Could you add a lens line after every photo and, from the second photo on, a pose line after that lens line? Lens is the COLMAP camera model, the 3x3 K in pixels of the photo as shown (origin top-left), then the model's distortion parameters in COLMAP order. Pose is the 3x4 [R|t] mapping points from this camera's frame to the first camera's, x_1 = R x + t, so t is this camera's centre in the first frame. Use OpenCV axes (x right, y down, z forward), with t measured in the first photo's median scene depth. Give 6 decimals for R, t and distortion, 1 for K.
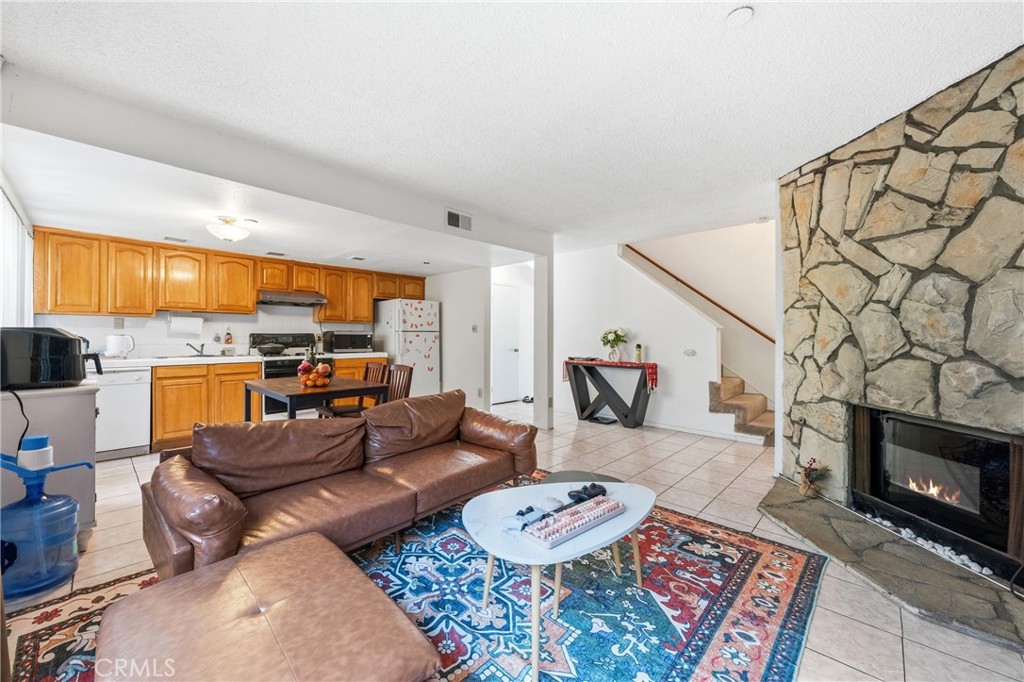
lens RADIAL K [[396.6, 0, 514.3], [0, 396.6, 335.8], [0, 0, 1]] dist [0.003944, 0.000135]
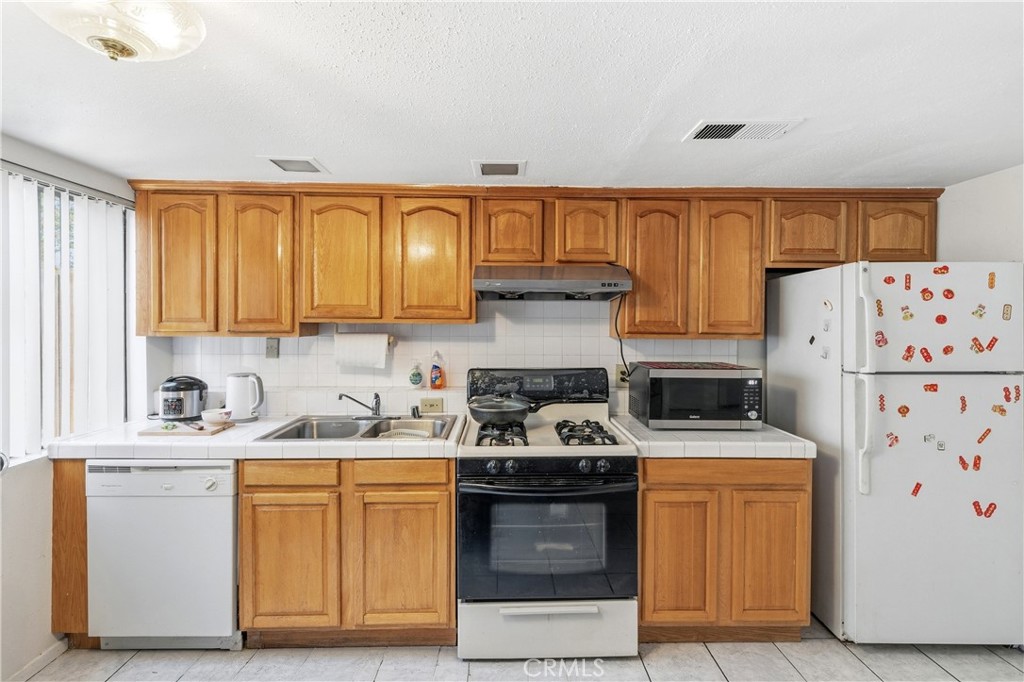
lens RADIAL K [[486.3, 0, 512.7], [0, 486.3, 326.8], [0, 0, 1]] dist [0.003016, -0.000978]
pose [[0.694685, 0.009773, -0.719247, -0.282429], [-0.000634, 0.999916, 0.012975, -0.067749], [0.719313, -0.008558, 0.694633, 0.761092]]
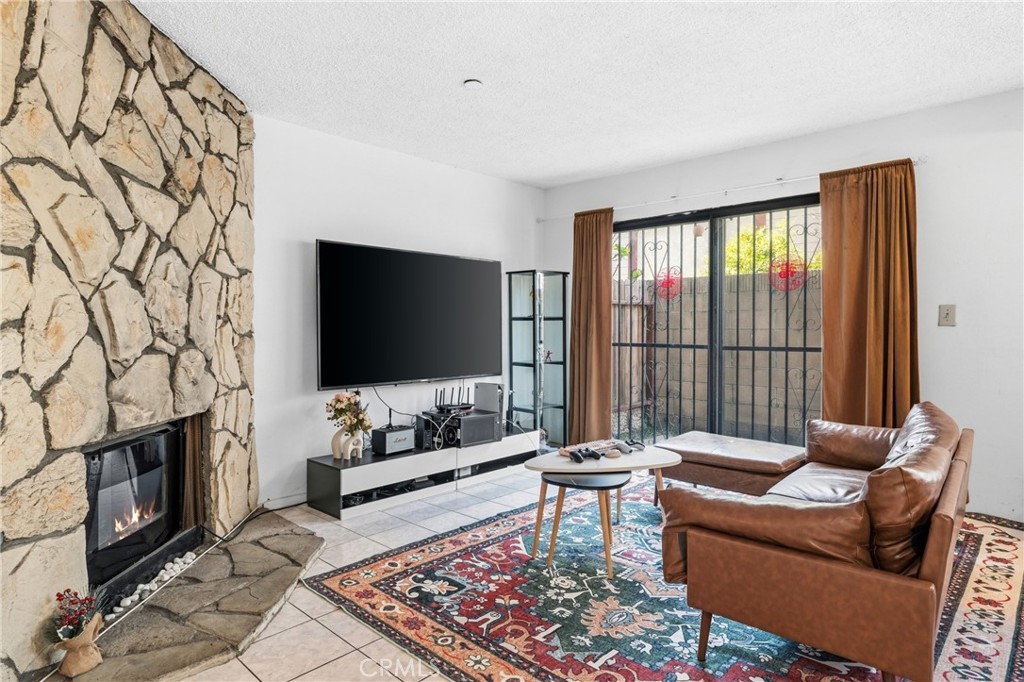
lens RADIAL K [[577.1, 0, 510.4], [0, 577.1, 333.9], [0, 0, 1]] dist [0.006574, -0.000758]
pose [[-0.999881, -0.001760, 0.015316, 0.154499], [-0.001569, 0.999921, 0.012485, 0.003235], [-0.015337, 0.012459, -0.999805, 1.102020]]
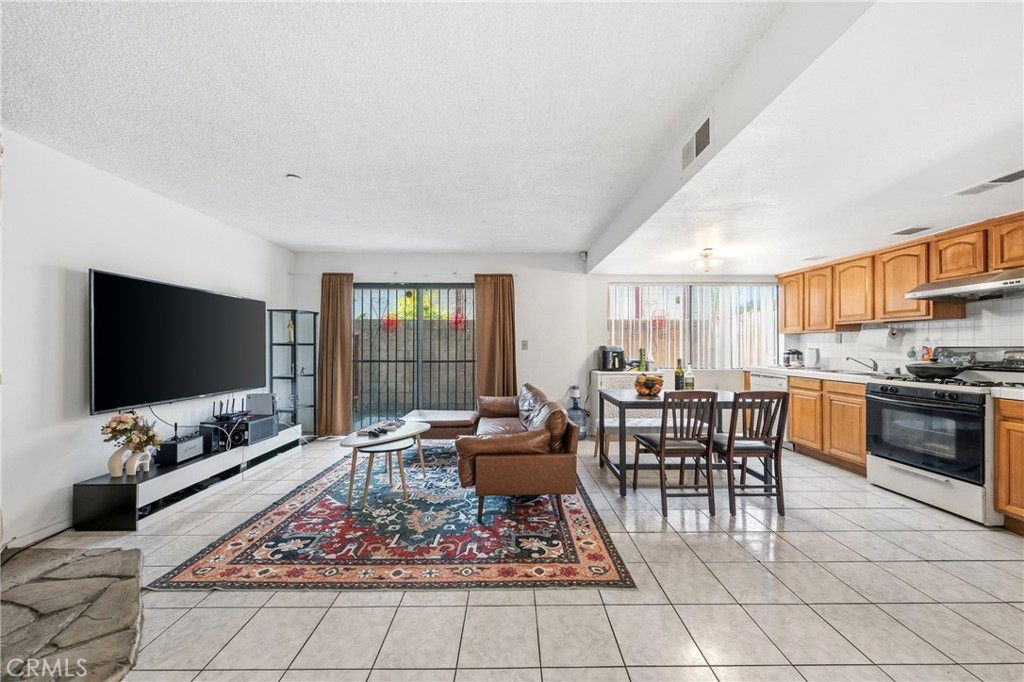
lens RADIAL K [[355.4, 0, 512.2], [0, 355.4, 345.7], [0, 0, 1]] dist [-0.006896, 0.000756]
pose [[-0.730964, -0.003771, -0.682405, 0.354042], [-0.000667, 0.999988, -0.004811, -0.005398], [0.682415, -0.003061, -0.730958, 1.083552]]
